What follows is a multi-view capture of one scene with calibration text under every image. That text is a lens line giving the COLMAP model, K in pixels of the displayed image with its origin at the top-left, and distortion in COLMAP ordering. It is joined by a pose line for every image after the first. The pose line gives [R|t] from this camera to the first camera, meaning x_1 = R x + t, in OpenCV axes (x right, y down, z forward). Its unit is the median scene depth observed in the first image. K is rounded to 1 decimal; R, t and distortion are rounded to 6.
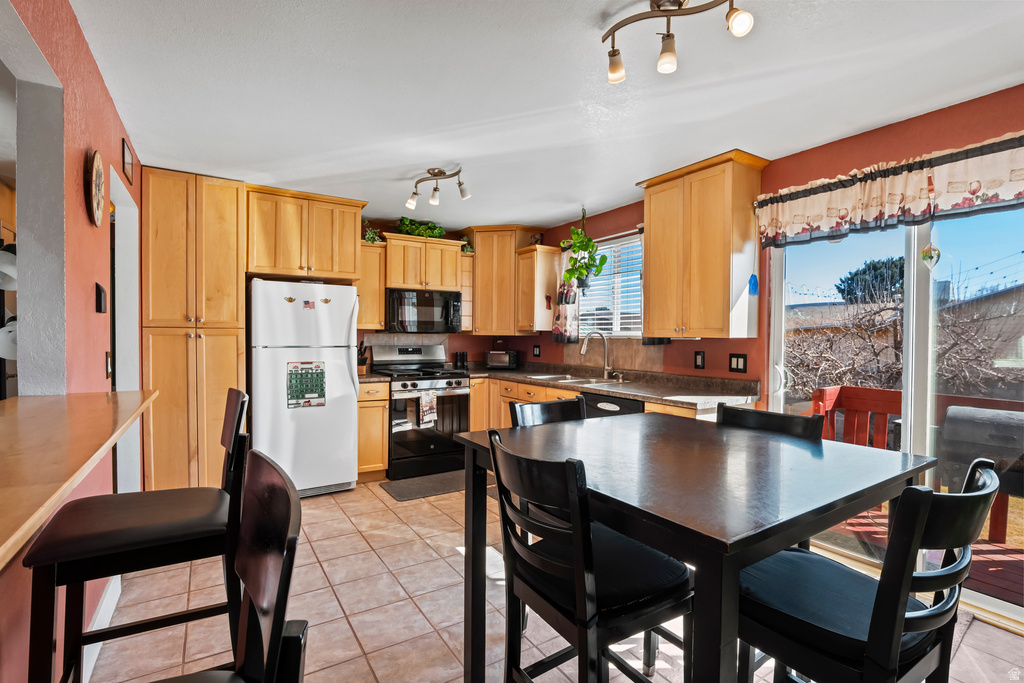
lens RADIAL K [[476.4, 0, 511.5], [0, 476.4, 340.3], [0, 0, 1]] dist [-0.005435, -0.000079]
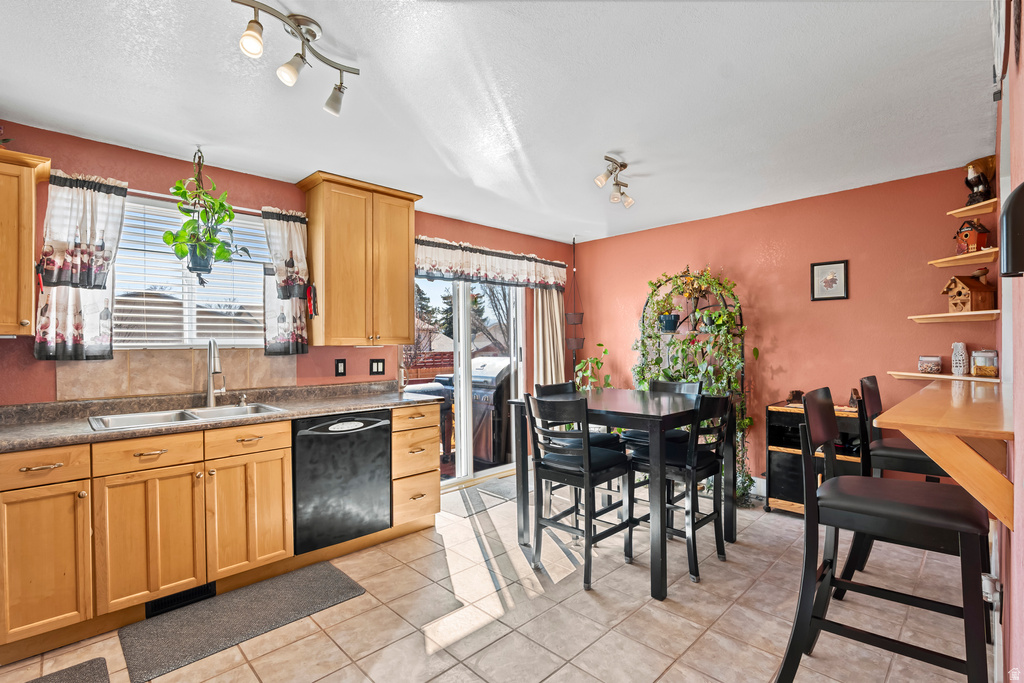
lens RADIAL K [[476.4, 0, 512.1], [0, 476.4, 343.2], [0, 0, 1]] dist [-0.005435, -0.000079]
pose [[-0.204223, -0.009548, 0.978878, -0.711960], [0.010820, 0.999869, 0.012010, -0.019889], [-0.978865, 0.013044, -0.204093, 0.895420]]
